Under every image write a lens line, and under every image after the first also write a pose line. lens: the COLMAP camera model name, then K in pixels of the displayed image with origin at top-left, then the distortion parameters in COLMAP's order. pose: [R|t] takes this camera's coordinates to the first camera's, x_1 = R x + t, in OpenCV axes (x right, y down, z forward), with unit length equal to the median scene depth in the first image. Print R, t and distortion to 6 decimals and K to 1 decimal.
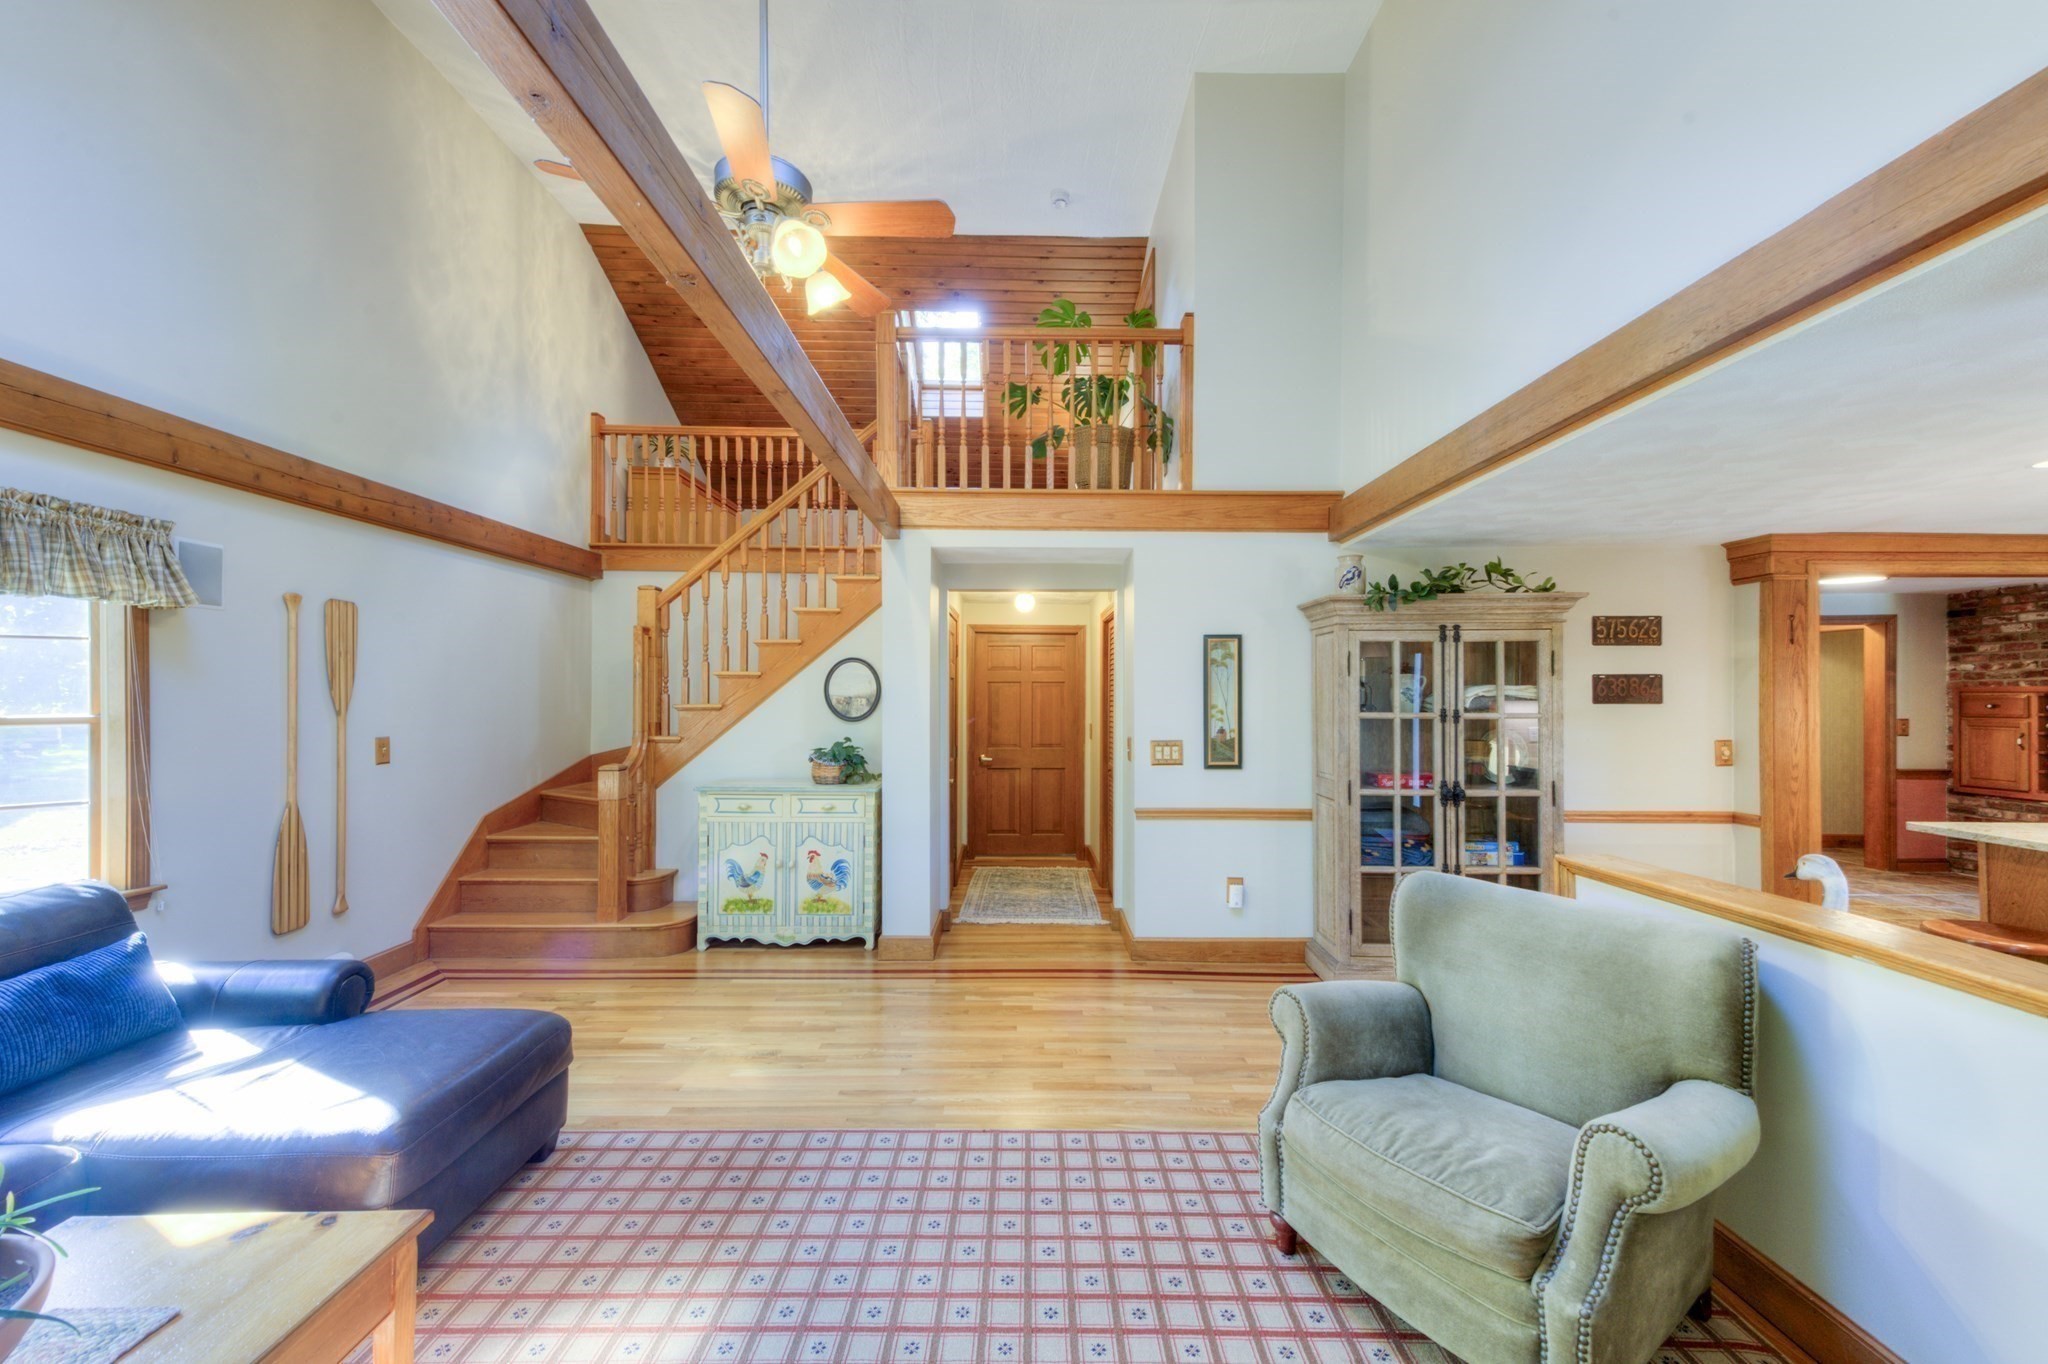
lens RADIAL K [[807.2, 0, 1031.2], [0, 807.2, 690.7], [0, 0, 1]] dist [0.023501, -0.000801]
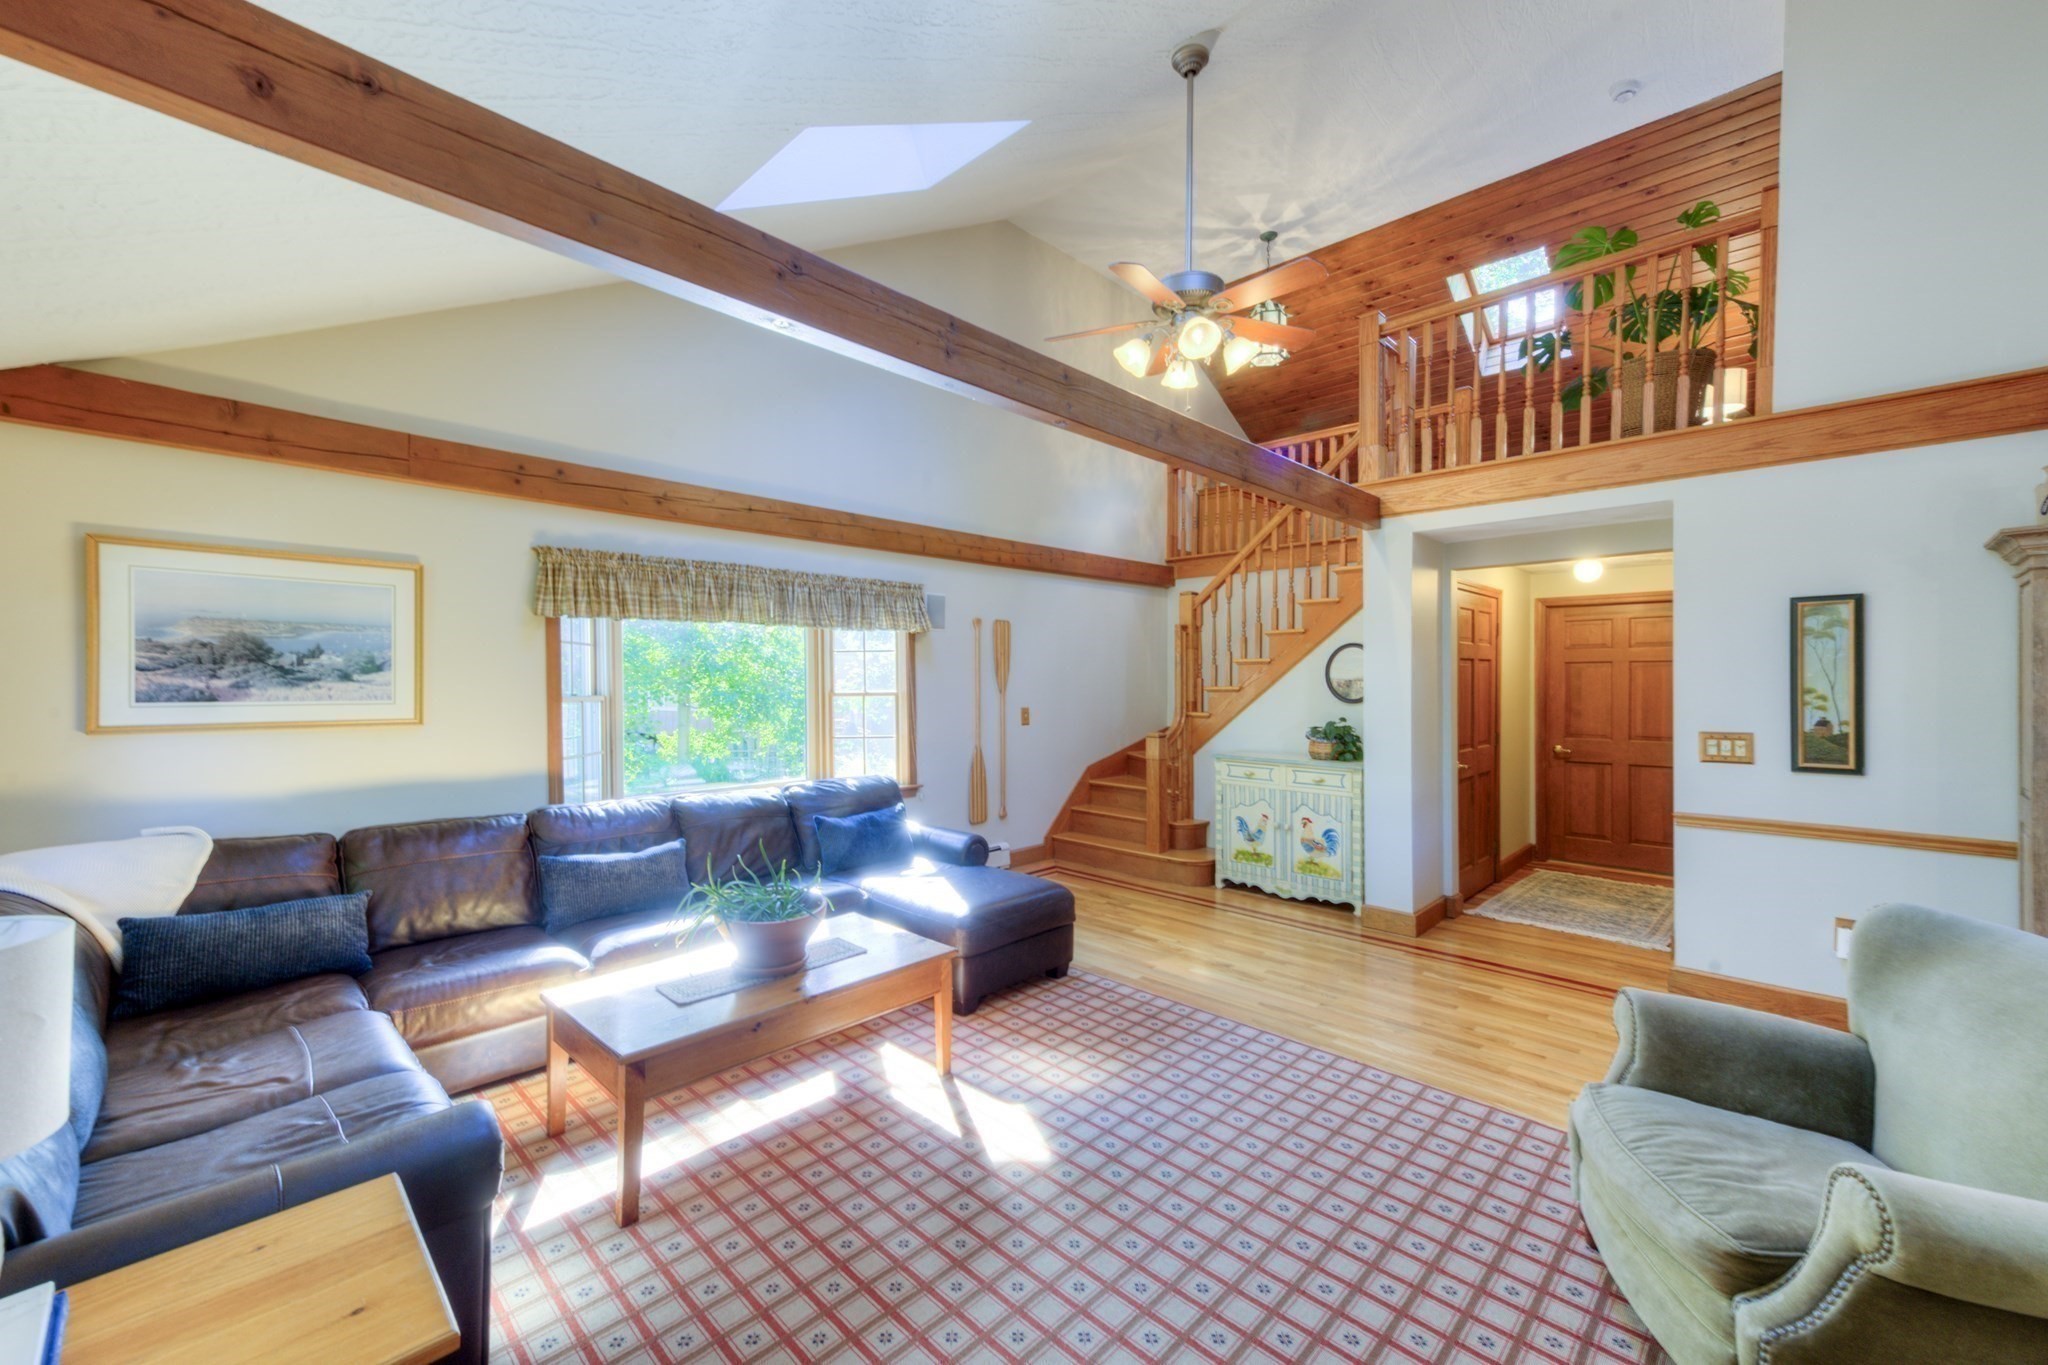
lens RADIAL K [[807.2, 0, 1013.9], [0, 807.2, 683.8], [0, 0, 1]] dist [0.023501, -0.000801]
pose [[0.712219, -0.000523, -0.701957, 0.237471], [0.008080, 0.999940, 0.007453, 0.001265], [0.701911, -0.010980, 0.712180, -0.082309]]
